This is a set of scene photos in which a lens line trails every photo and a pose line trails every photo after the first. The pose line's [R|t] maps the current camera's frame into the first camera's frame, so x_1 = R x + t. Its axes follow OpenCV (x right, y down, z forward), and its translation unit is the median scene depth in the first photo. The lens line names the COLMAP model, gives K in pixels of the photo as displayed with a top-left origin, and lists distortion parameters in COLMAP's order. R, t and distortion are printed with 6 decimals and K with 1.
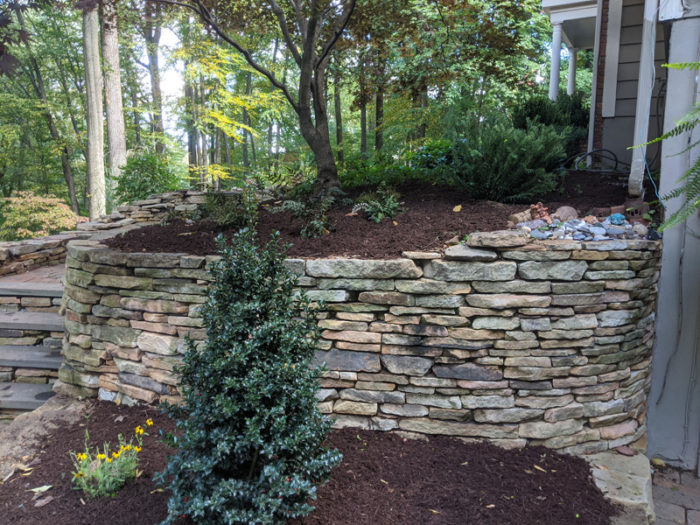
lens RADIAL K [[552.4, 0, 370.9], [0, 552.4, 269.0], [0, 0, 1]] dist [0.039368, -0.039153]
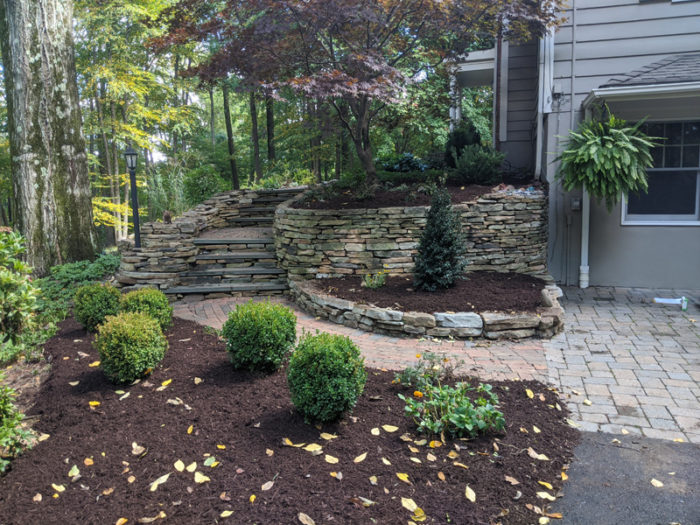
lens RADIAL K [[552.4, 0, 348.8], [0, 552.4, 266.0], [0, 0, 1]] dist [0.039368, -0.039153]
pose [[0.977632, -0.054306, 0.203190, -0.985224], [0.057413, 0.998306, -0.009421, 0.258754], [-0.202335, 0.020876, 0.979094, -1.415084]]
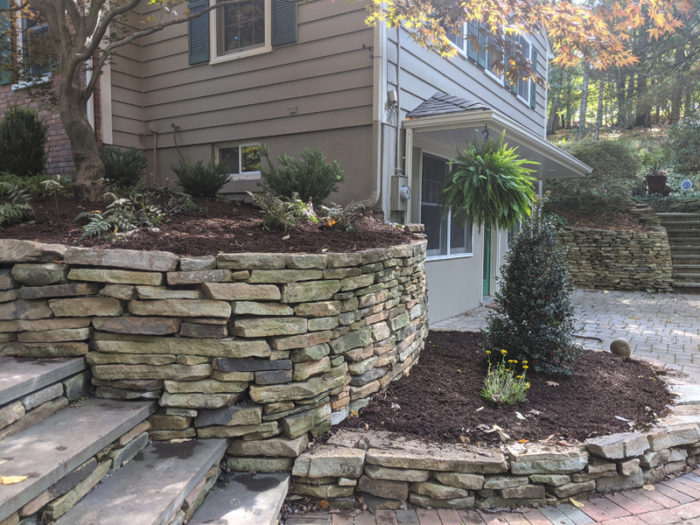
lens RADIAL K [[552.4, 0, 353.1], [0, 552.4, 260.8], [0, 0, 1]] dist [0.039368, -0.039153]
pose [[0.006468, -0.078090, 0.996925, -1.615715], [0.106320, 0.991349, 0.076963, -0.102573], [-0.994311, 0.105495, 0.014715, 1.131183]]
